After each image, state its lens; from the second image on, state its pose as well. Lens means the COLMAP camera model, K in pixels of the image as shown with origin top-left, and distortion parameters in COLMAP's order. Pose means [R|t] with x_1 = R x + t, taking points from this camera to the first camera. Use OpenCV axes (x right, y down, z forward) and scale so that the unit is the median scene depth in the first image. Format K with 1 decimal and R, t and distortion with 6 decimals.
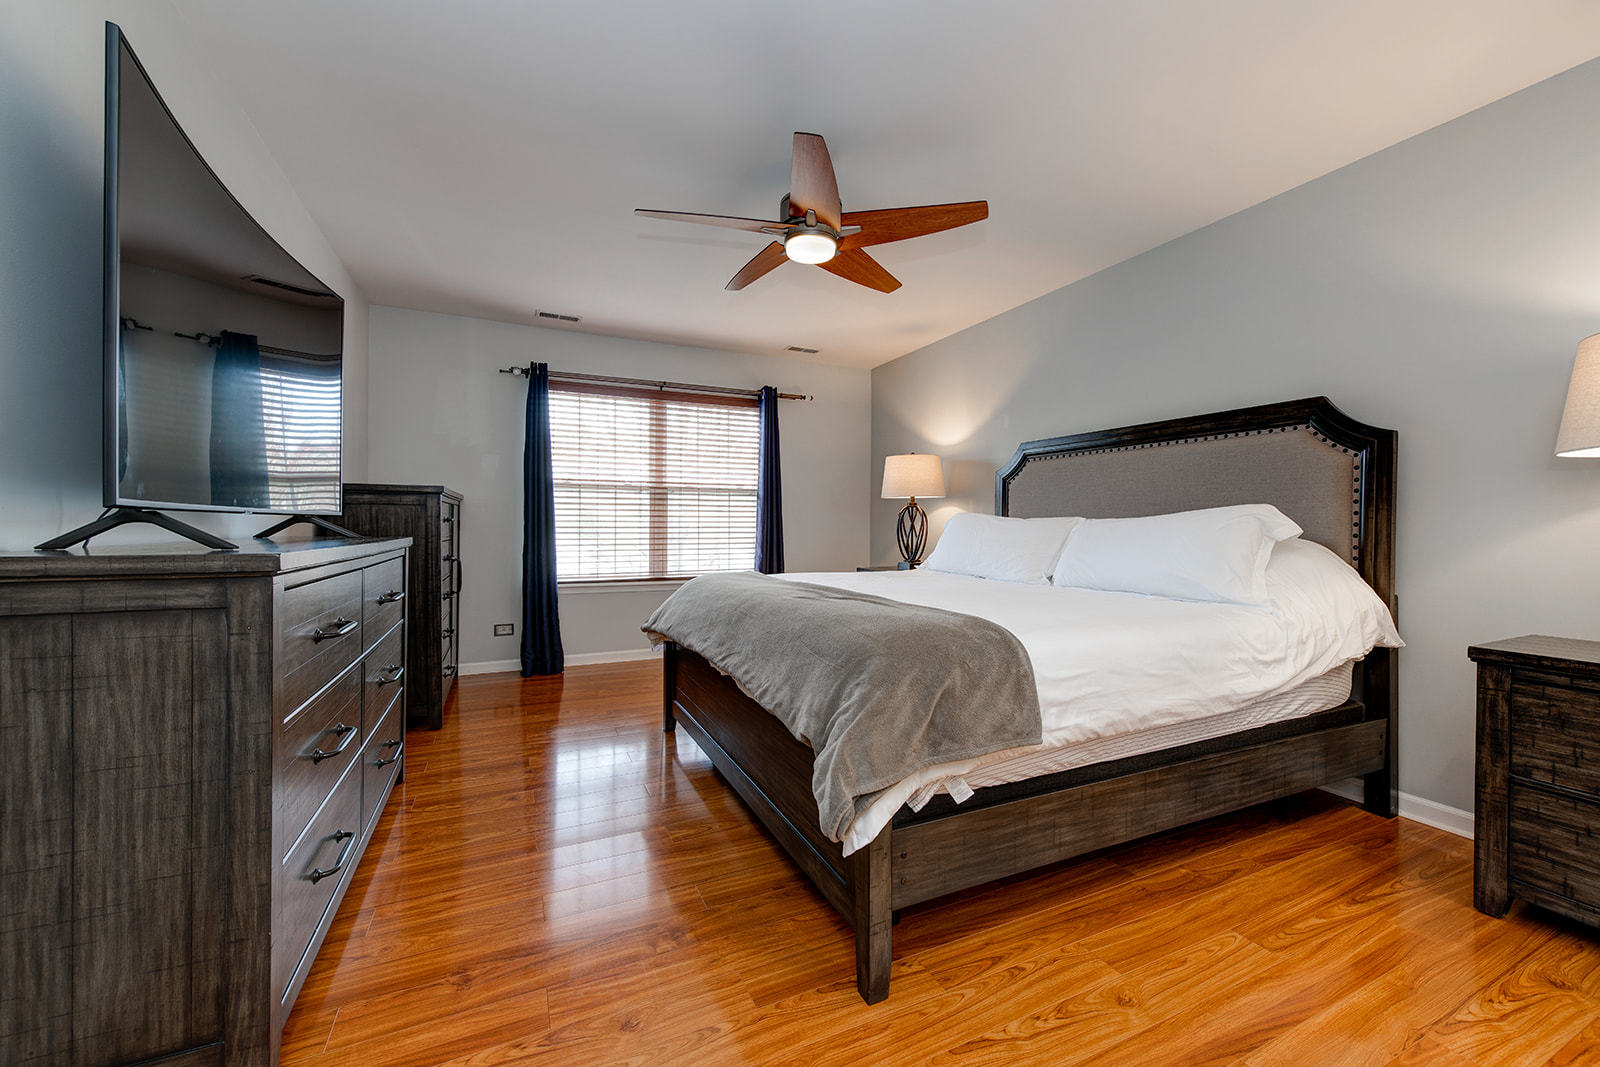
lens RADIAL K [[626.4, 0, 805.8], [0, 626.4, 529.3], [0, 0, 1]] dist [0.006575, -0.001848]
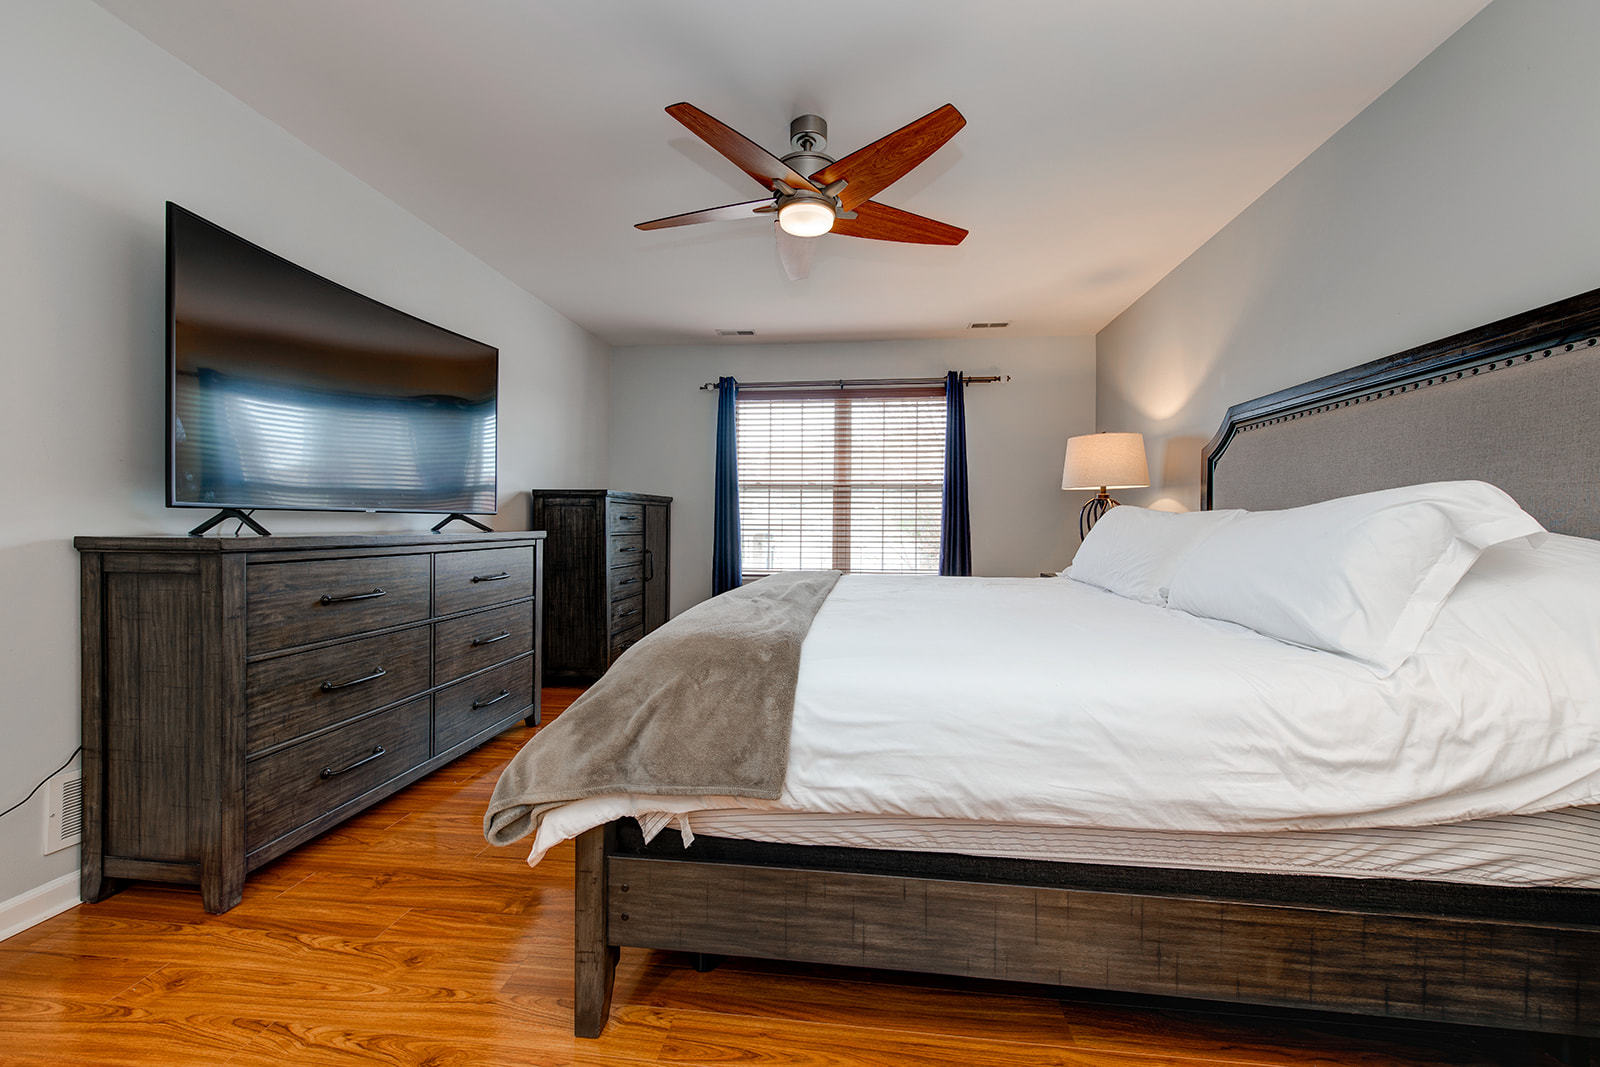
lens RADIAL K [[626.4, 0, 801.2], [0, 626.4, 529.6], [0, 0, 1]] dist [0.006575, -0.001848]
pose [[0.852773, 0.006161, -0.522245, 0.622681], [-0.005449, 0.999981, 0.002899, 0.004523], [0.522253, 0.000373, 0.852791, 0.276188]]
